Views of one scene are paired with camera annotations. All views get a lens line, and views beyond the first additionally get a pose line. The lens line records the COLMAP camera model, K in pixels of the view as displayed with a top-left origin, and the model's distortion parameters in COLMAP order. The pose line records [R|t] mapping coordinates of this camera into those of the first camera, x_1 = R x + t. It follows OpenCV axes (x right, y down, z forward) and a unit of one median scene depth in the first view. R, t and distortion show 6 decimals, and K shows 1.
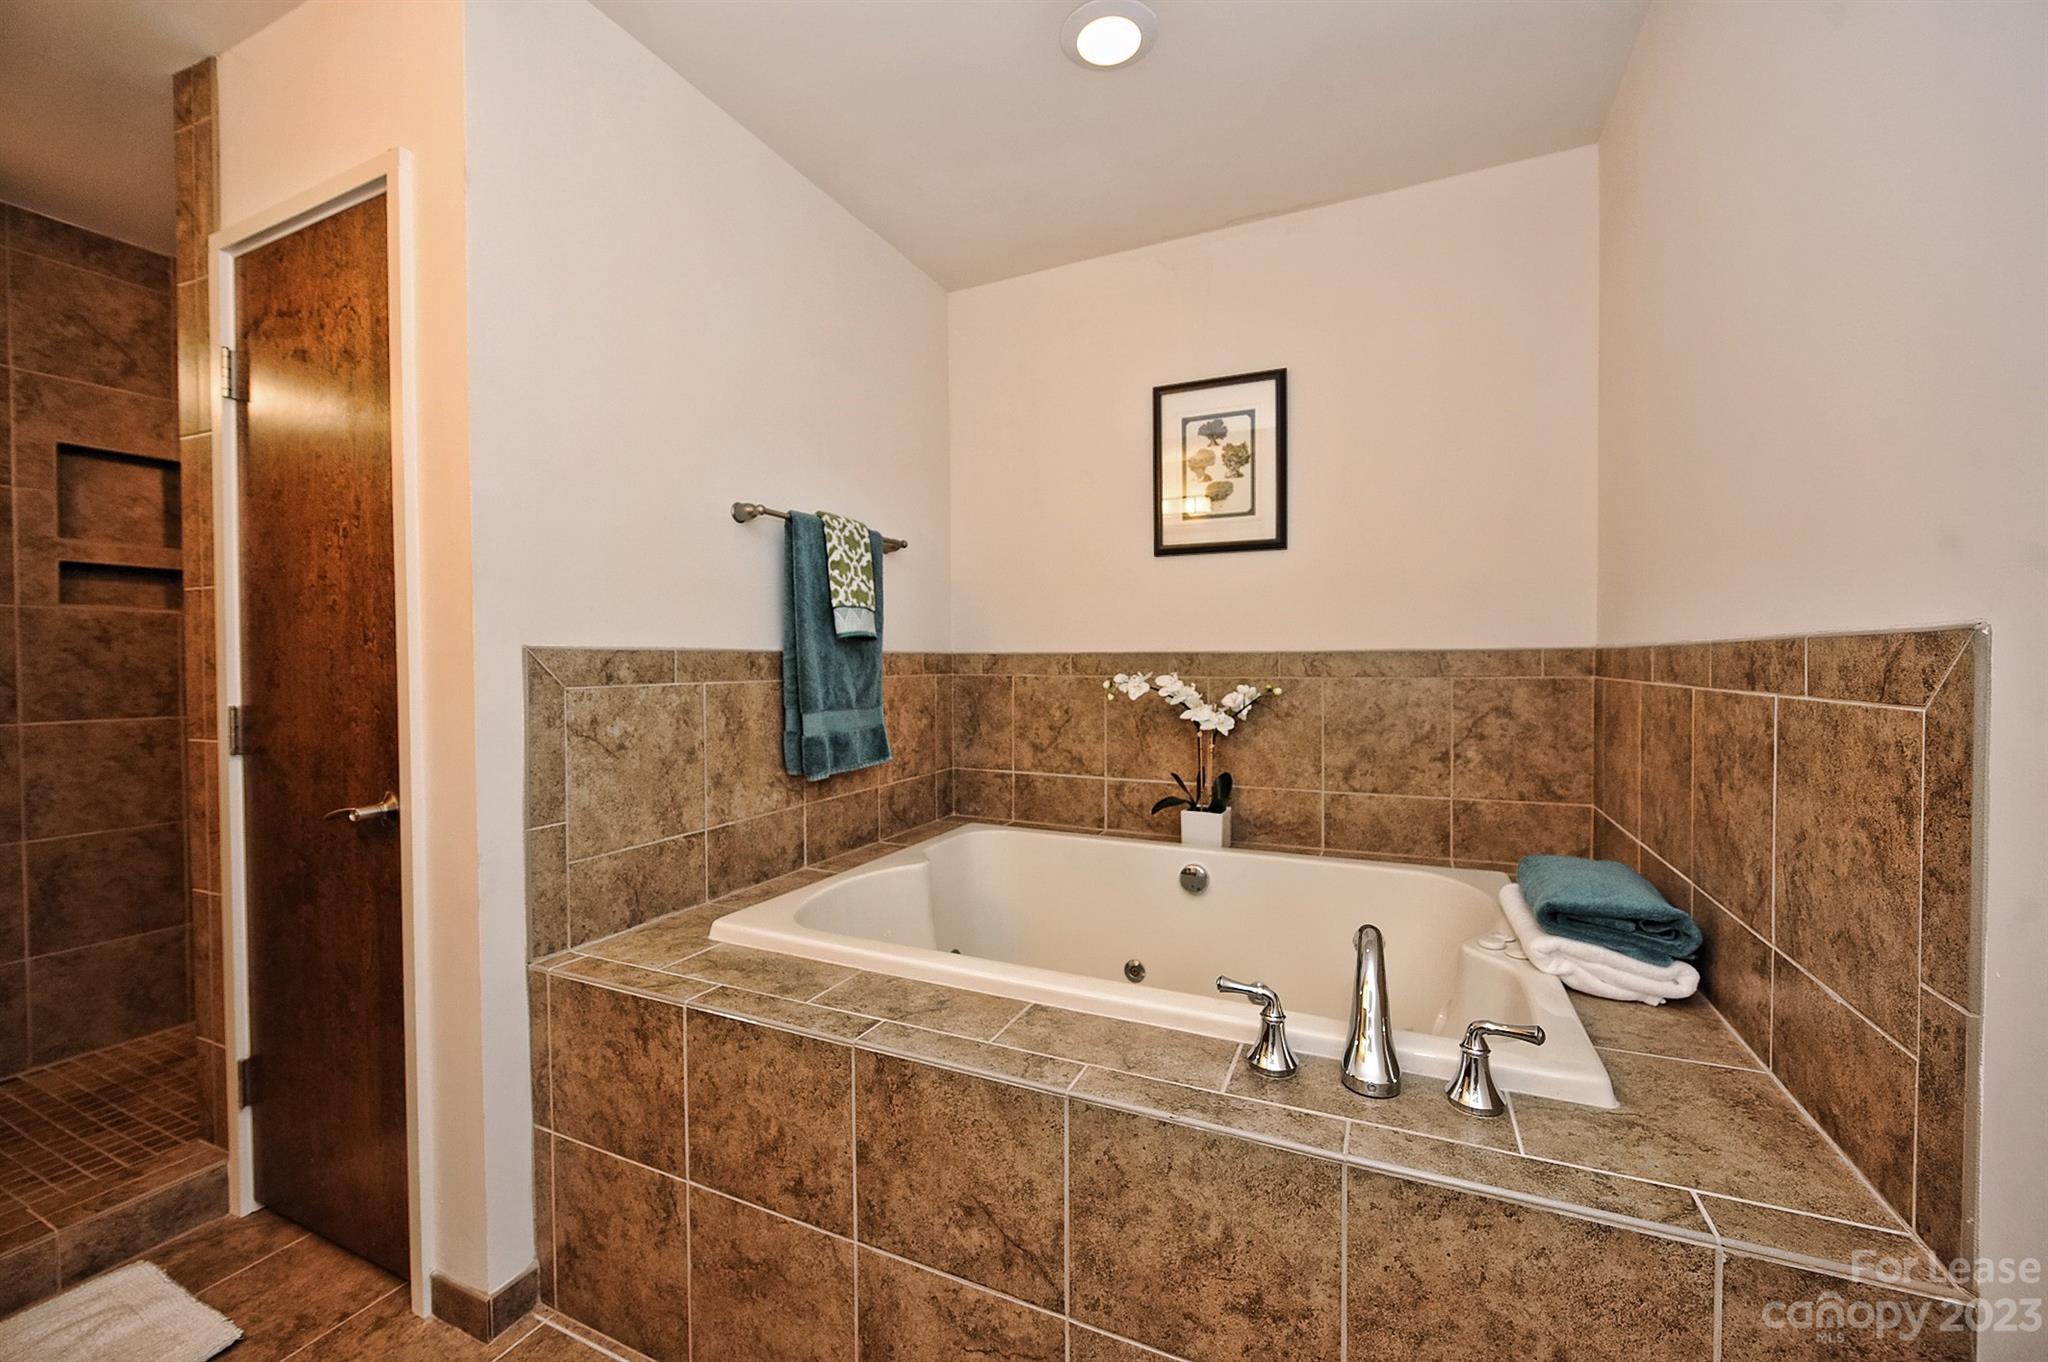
lens RADIAL K [[797.8, 0, 1022.1], [0, 797.8, 674.1], [0, 0, 1]] dist [-0.003474, -0.001071]
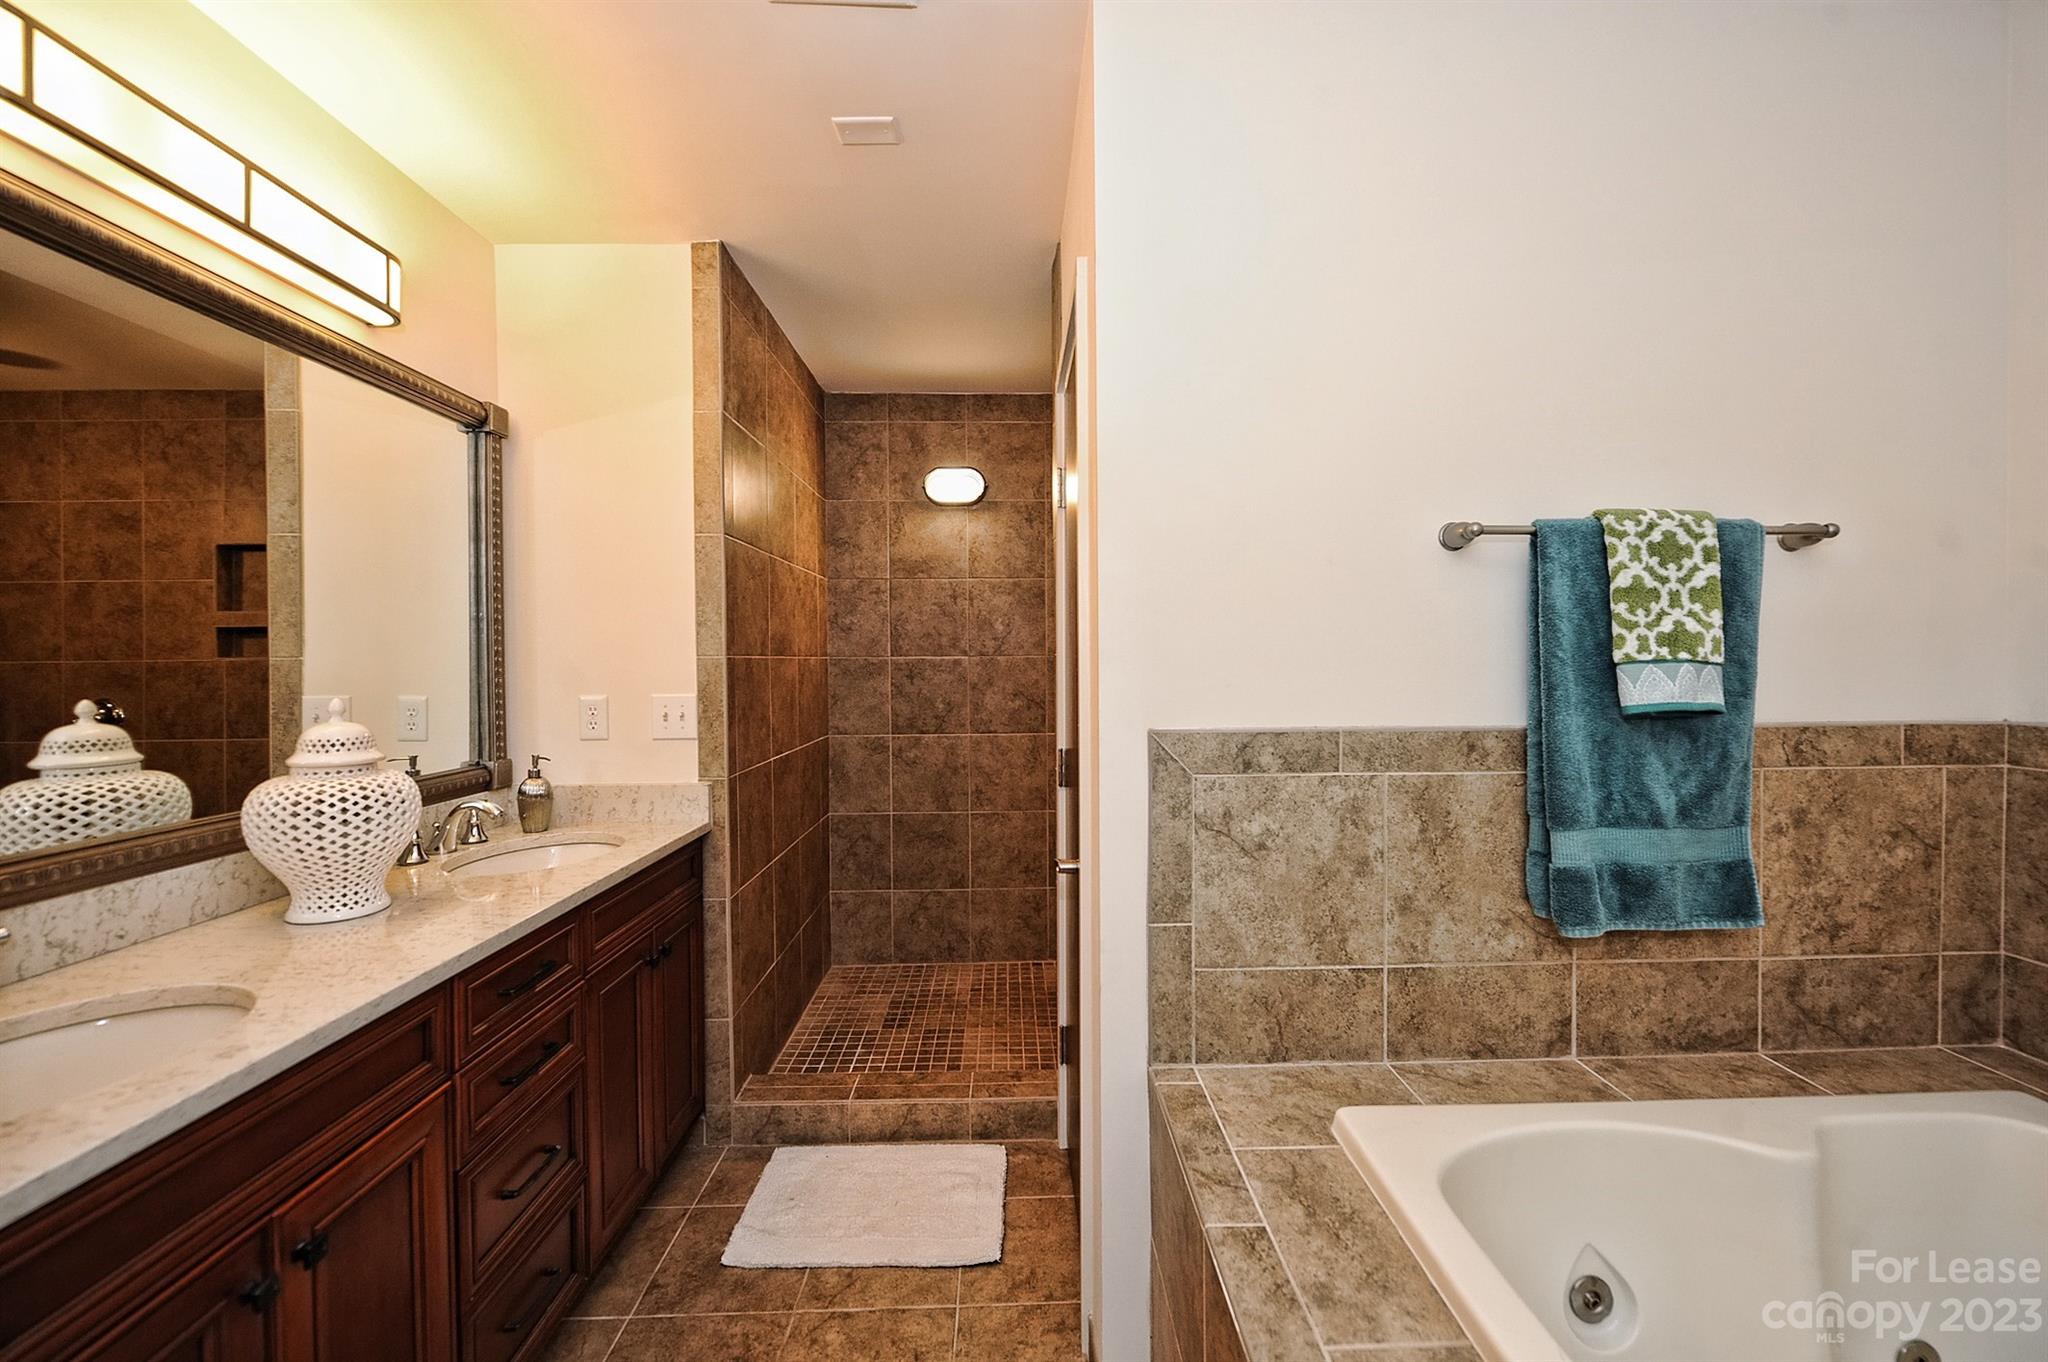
lens RADIAL K [[797.8, 0, 1029.6], [0, 797.8, 674.5], [0, 0, 1]] dist [-0.003474, -0.001071]
pose [[0.448509, 0.013086, -0.893682, 0.114361], [-0.008443, 0.999910, 0.010404, -0.079809], [0.893738, 0.002880, 0.448579, 0.325121]]
